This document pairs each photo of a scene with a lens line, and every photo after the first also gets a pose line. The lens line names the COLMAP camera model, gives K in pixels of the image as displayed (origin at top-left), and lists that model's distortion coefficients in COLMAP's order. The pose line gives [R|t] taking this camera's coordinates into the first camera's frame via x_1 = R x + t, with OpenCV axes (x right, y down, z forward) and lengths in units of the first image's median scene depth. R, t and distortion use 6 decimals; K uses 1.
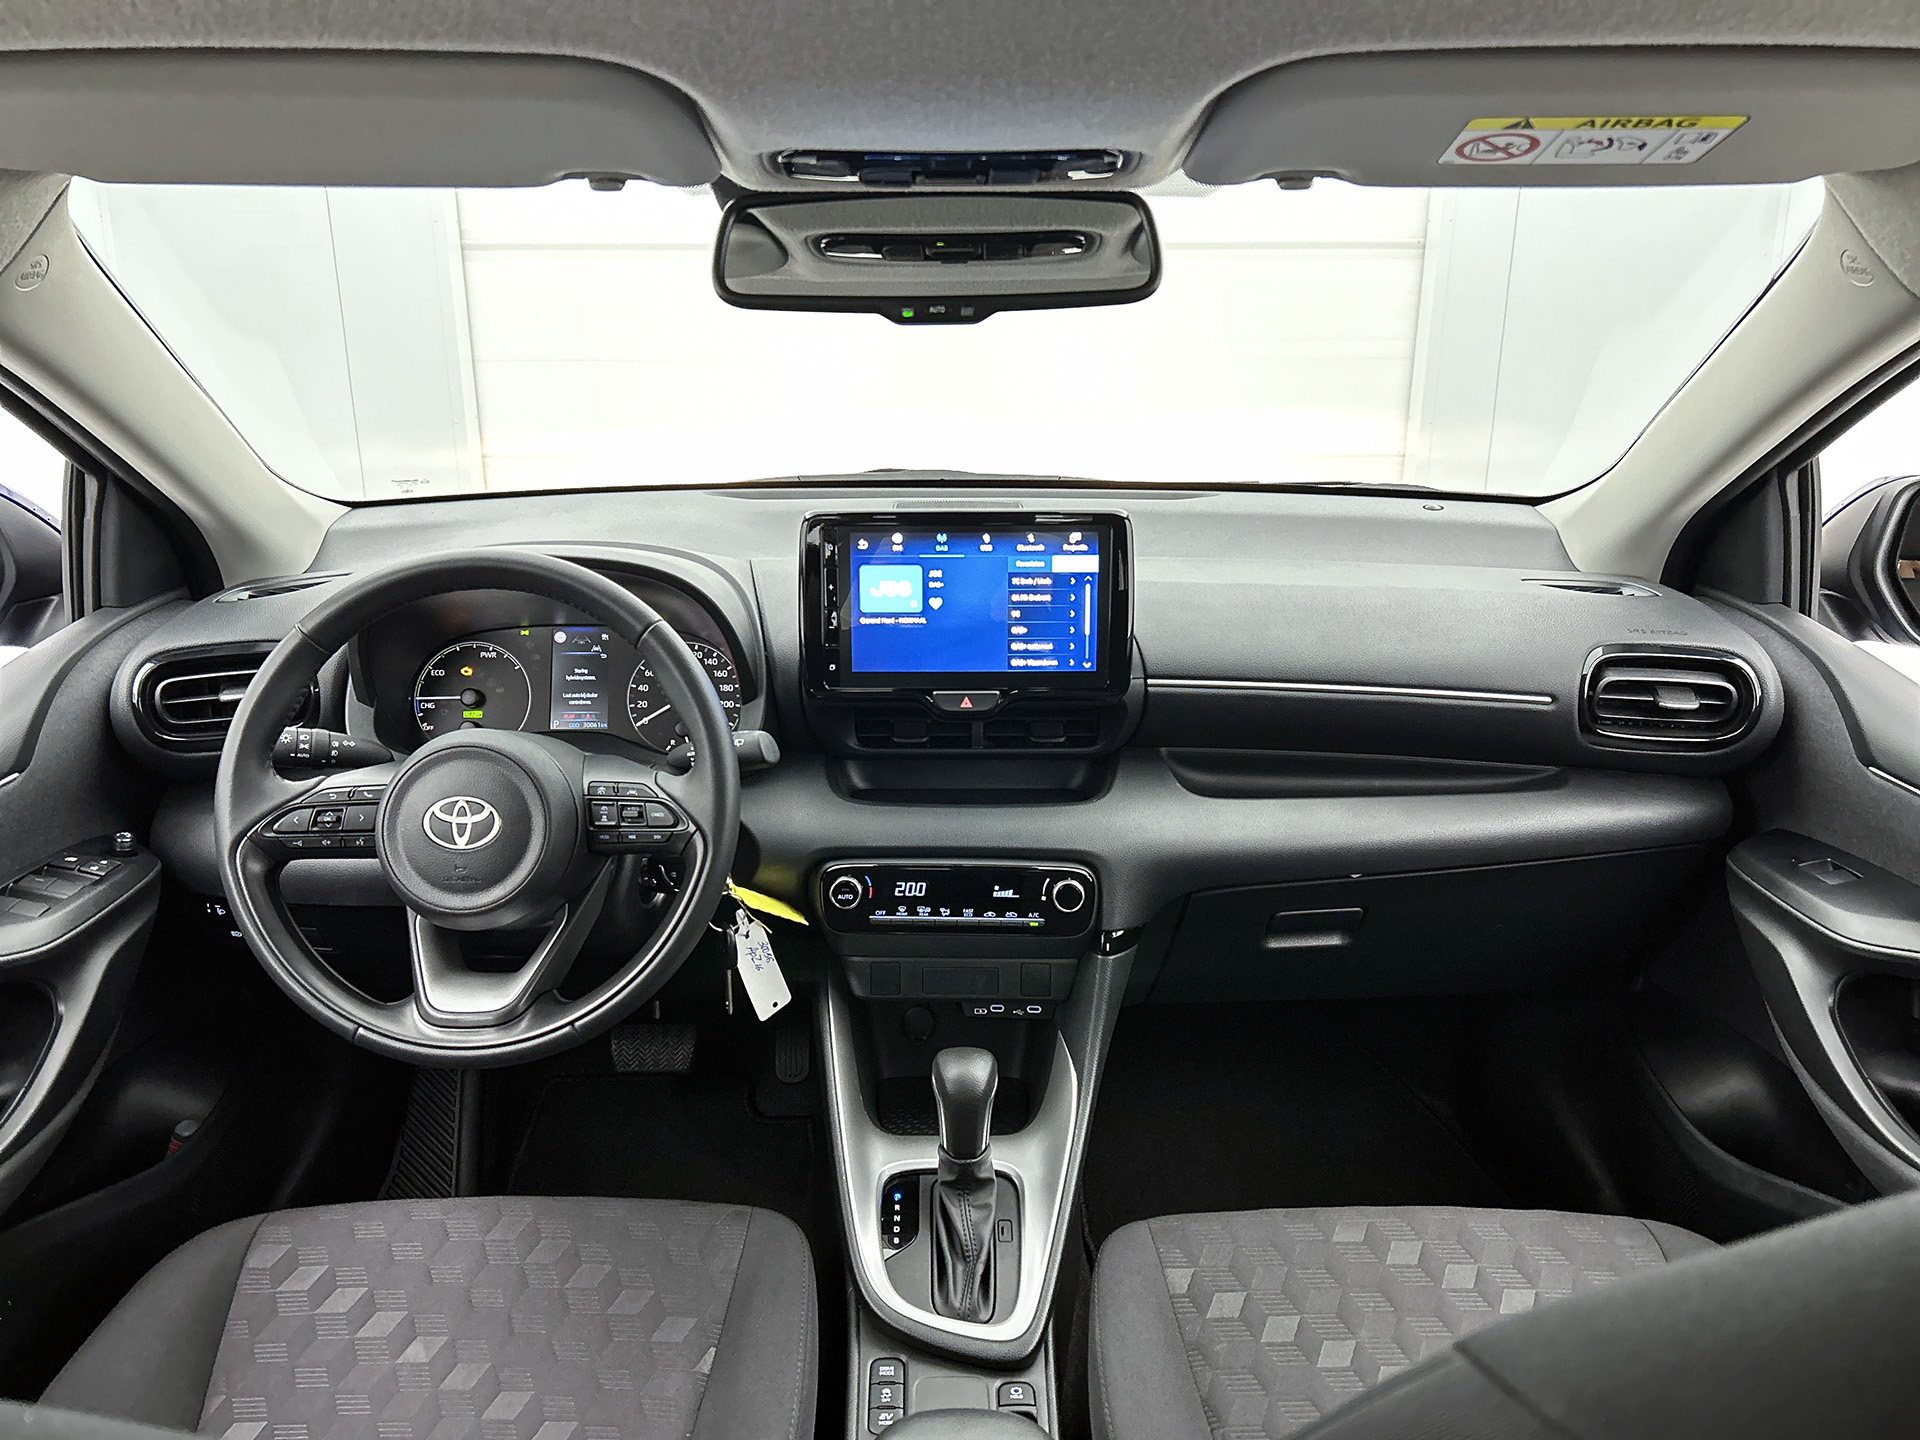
lens RADIAL K [[1441.4, 0, 967.8], [0, 1441.4, 726.4], [0, 0, 1]] dist [0.053830, -0.074551]
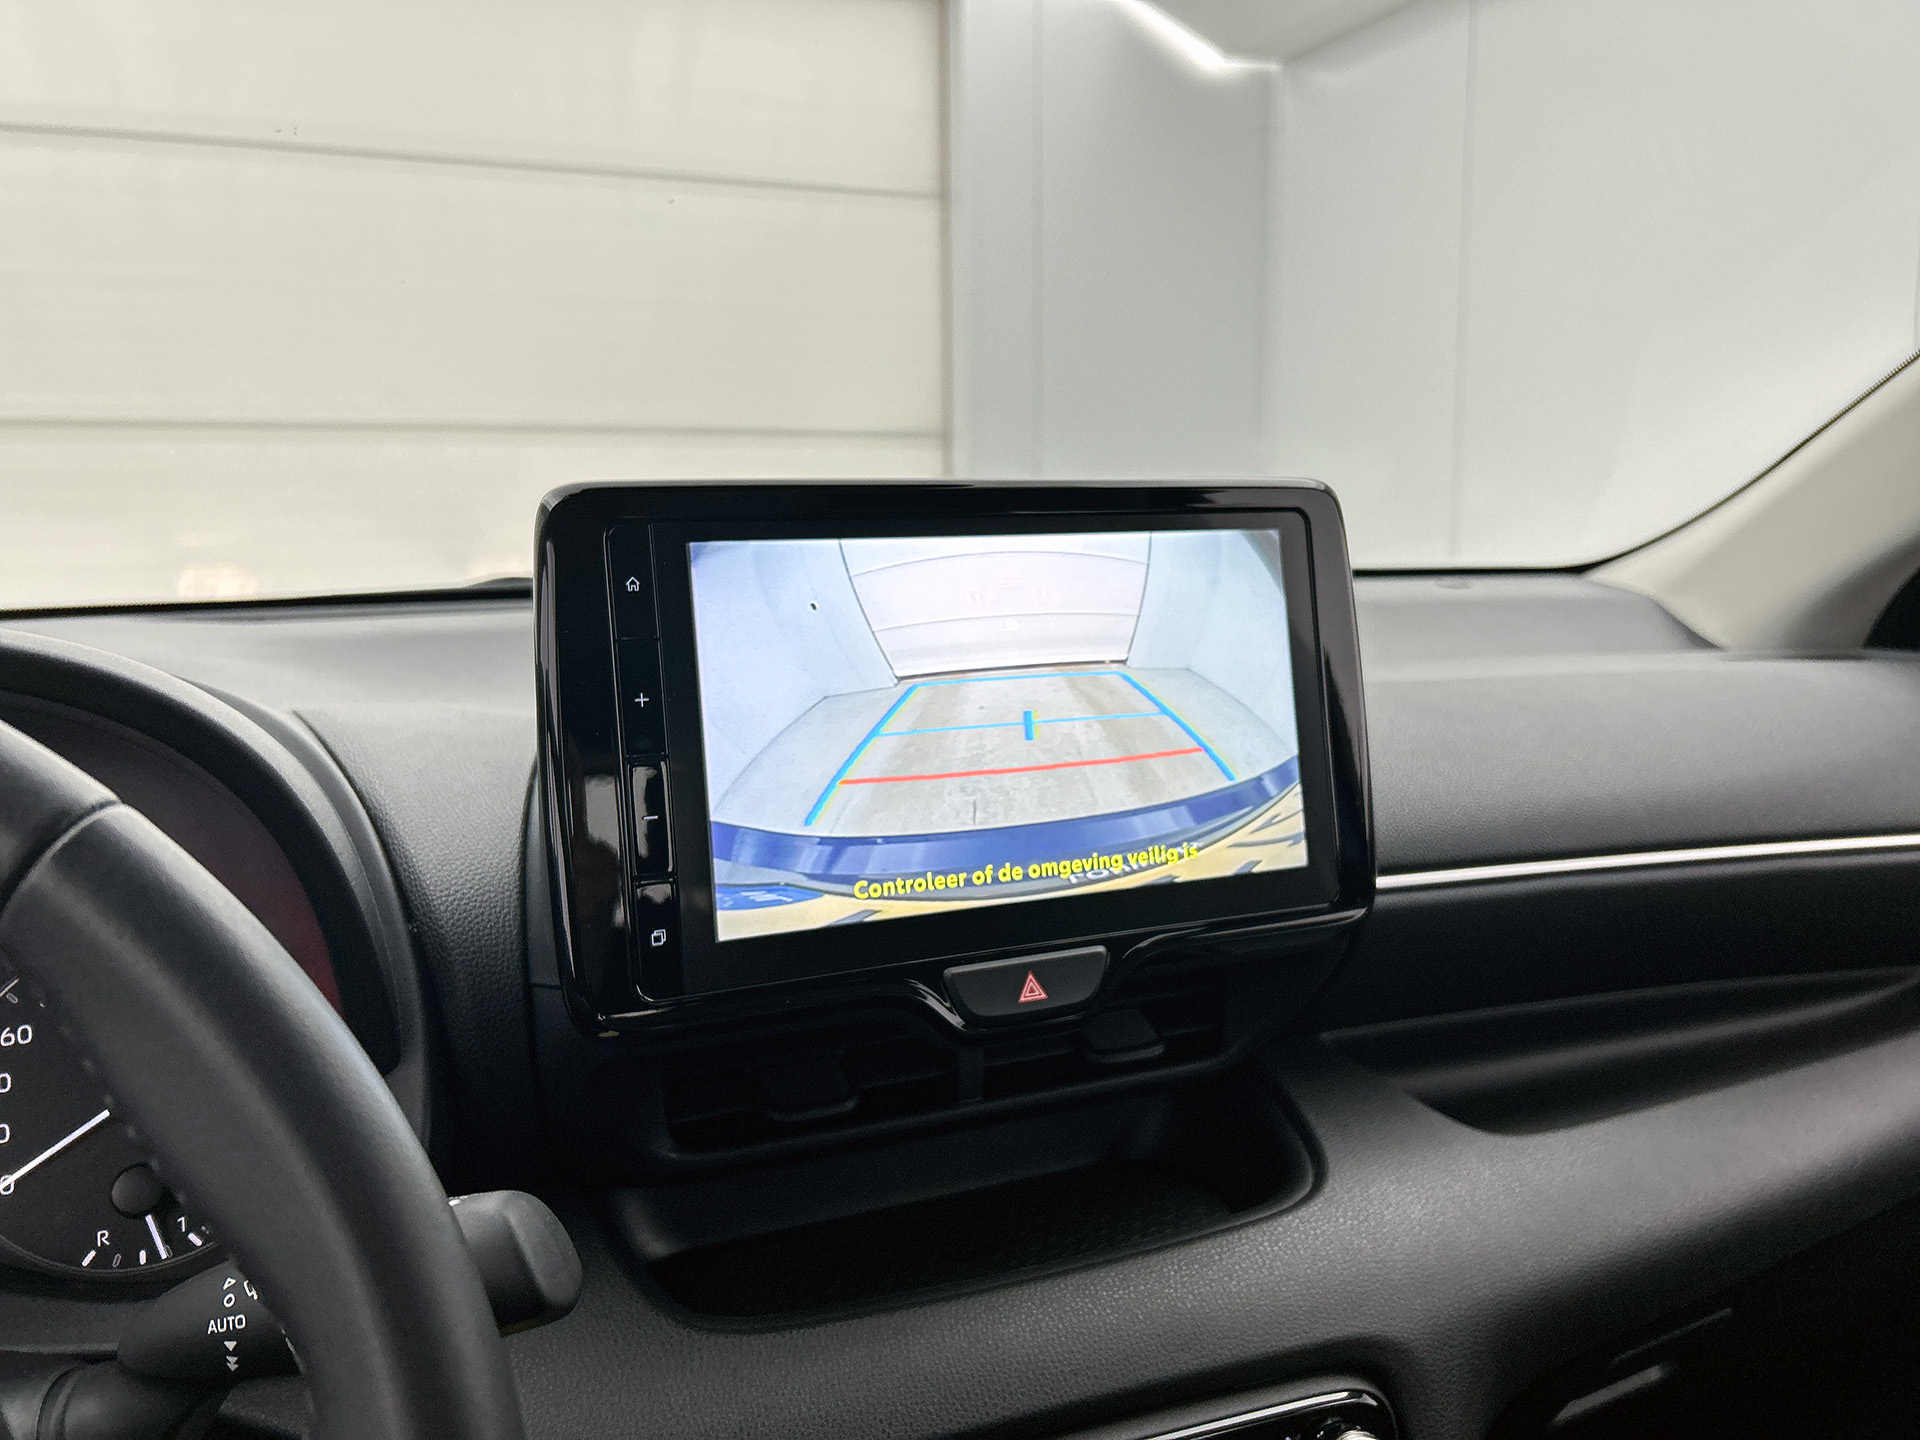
lens RADIAL K [[1441.4, 0, 955.1], [0, 1441.4, 729.7], [0, 0, 1]] dist [0.053830, -0.074551]
pose [[0.925102, -0.069975, 0.373214, -0.152421], [0.137160, 0.978092, -0.156599, -0.026121], [-0.354080, 0.196060, 0.914433, 0.656344]]
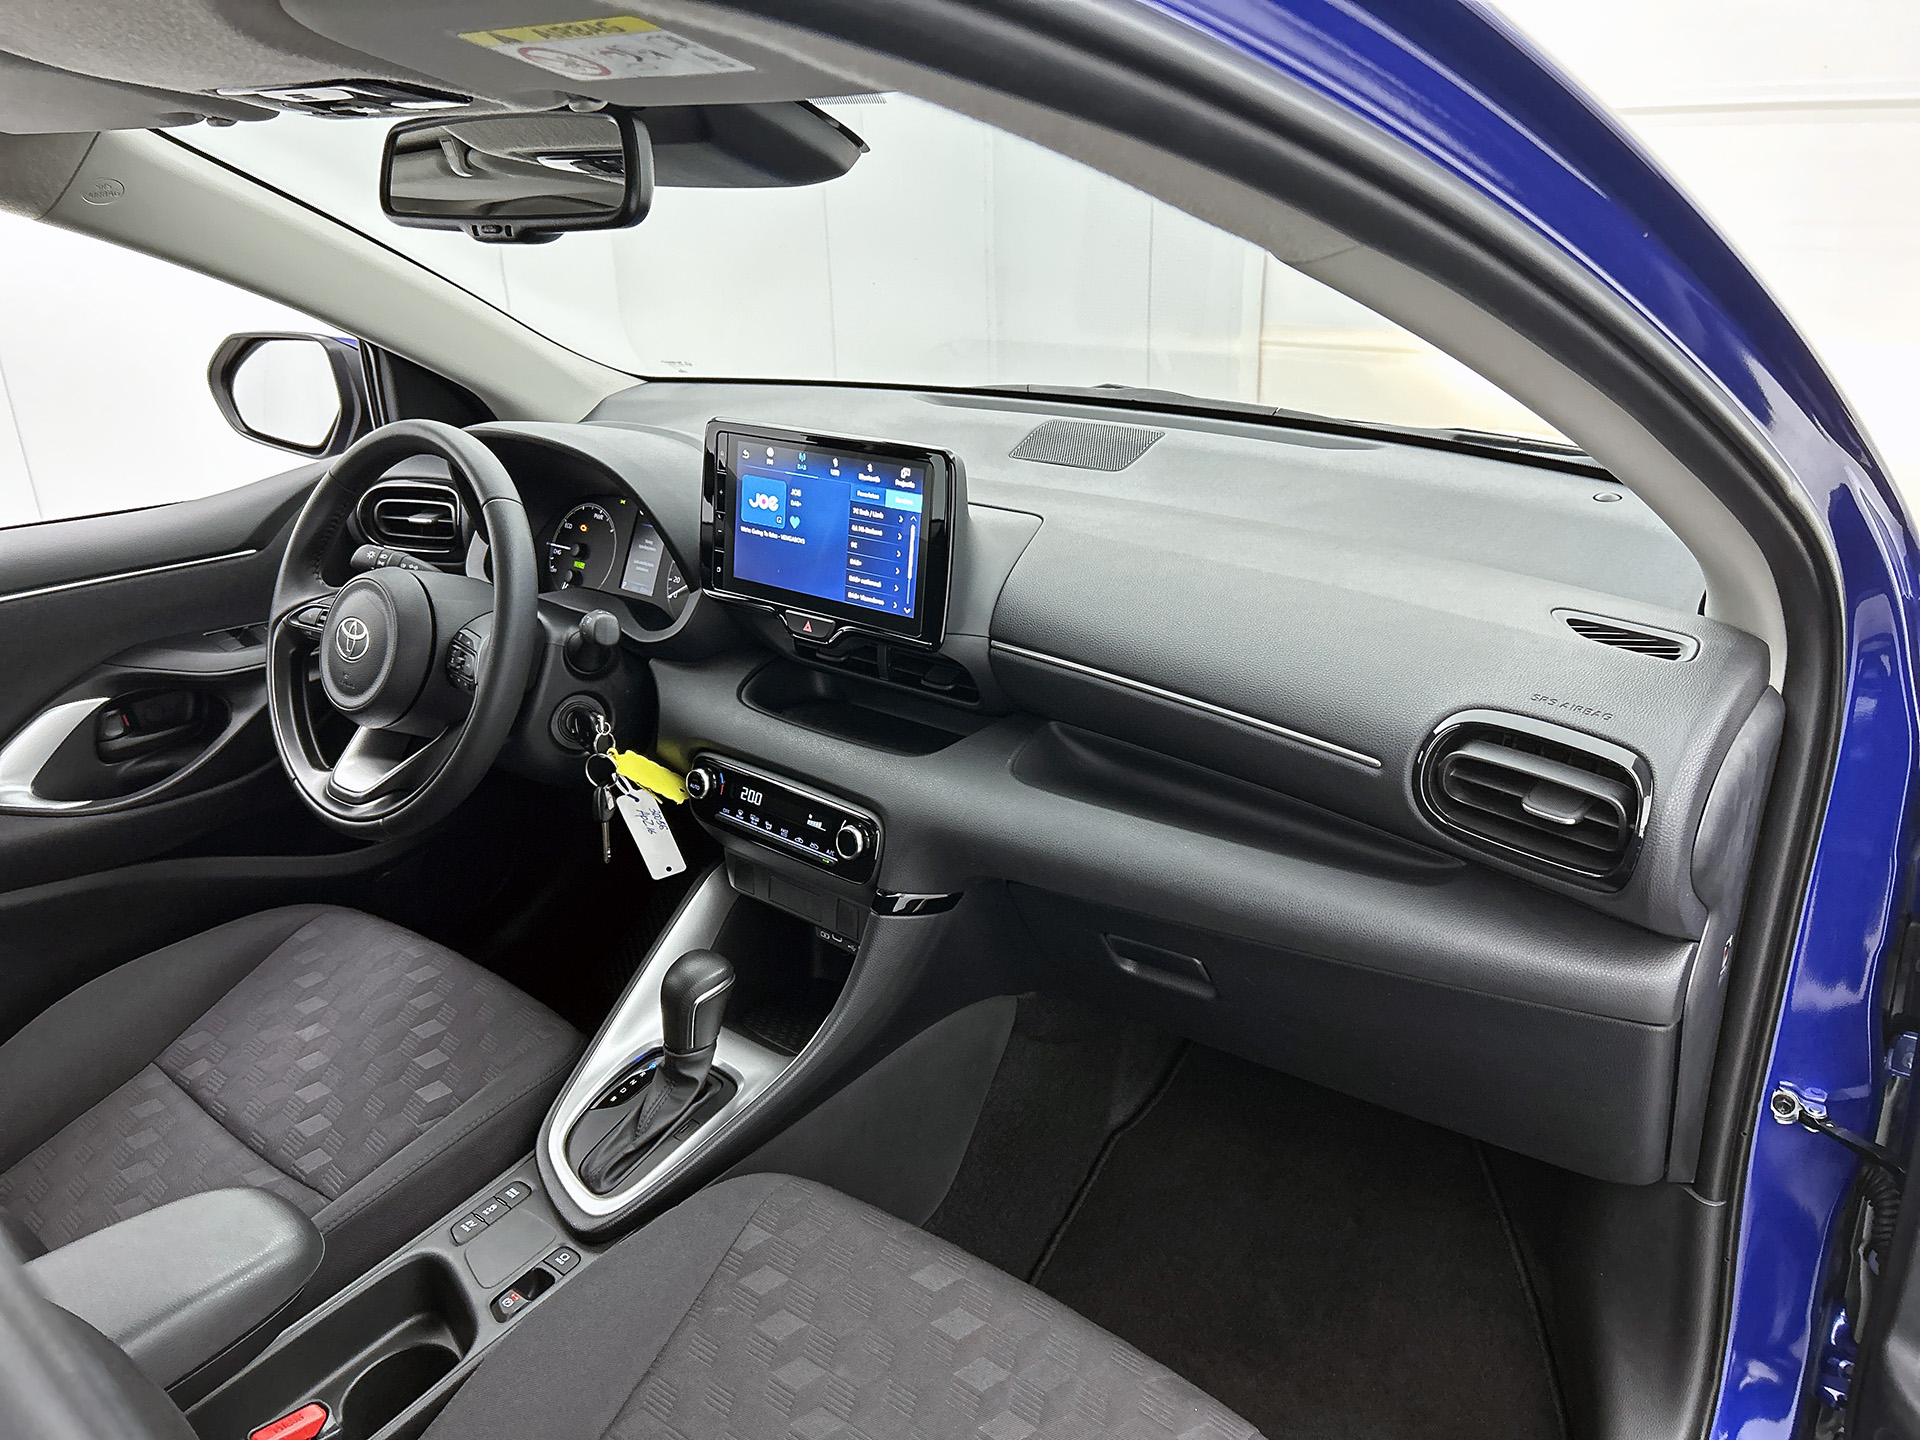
lens RADIAL K [[1441.4, 0, 975.8], [0, 1441.4, 725.6], [0, 0, 1]] dist [0.053830, -0.074551]
pose [[0.775998, 0.220663, -0.590877, 0.689147], [-0.176434, 0.975349, 0.132534, -0.101969], [0.605556, 0.001405, 0.795801, 0.280671]]
